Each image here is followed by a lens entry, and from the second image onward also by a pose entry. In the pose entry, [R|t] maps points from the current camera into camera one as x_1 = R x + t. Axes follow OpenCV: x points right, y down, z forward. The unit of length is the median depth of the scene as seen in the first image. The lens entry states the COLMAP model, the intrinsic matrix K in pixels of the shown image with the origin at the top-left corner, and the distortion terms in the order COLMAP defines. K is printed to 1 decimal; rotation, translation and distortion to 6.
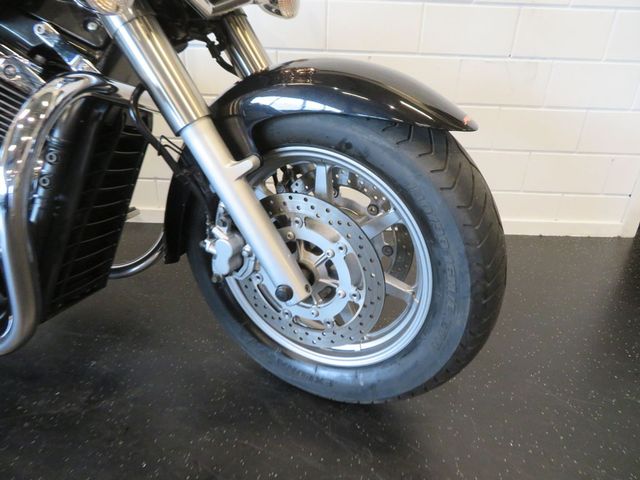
lens RADIAL K [[459.0, 0, 320.0], [0, 459.0, 240.0], [0, 0, 1]] dist [-0.008073, -0.000681]
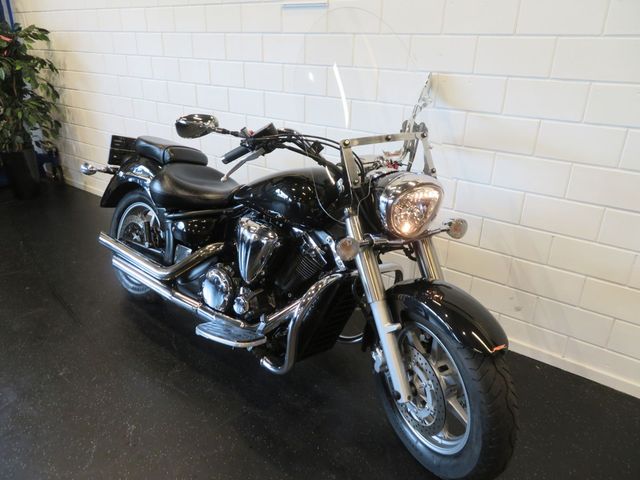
lens RADIAL K [[459.0, 0, 320.0], [0, 459.0, 240.0], [0, 0, 1]] dist [-0.008073, -0.000681]
pose [[0.804483, 0.218030, -0.552512, 0.549944], [-0.254569, 0.966993, 0.010926, -0.429507], [0.536657, 0.131863, 0.833433, -0.821128]]
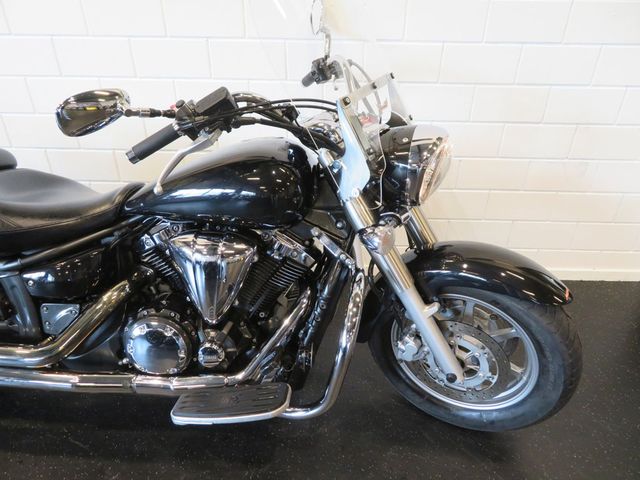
lens RADIAL K [[459.0, 0, 320.0], [0, 459.0, 240.0], [0, 0, 1]] dist [-0.008073, -0.000681]
pose [[0.999658, -0.008772, -0.024641, -0.495011], [0.010776, 0.996539, 0.082429, -0.519124], [0.023833, -0.082667, 0.996292, -0.657580]]
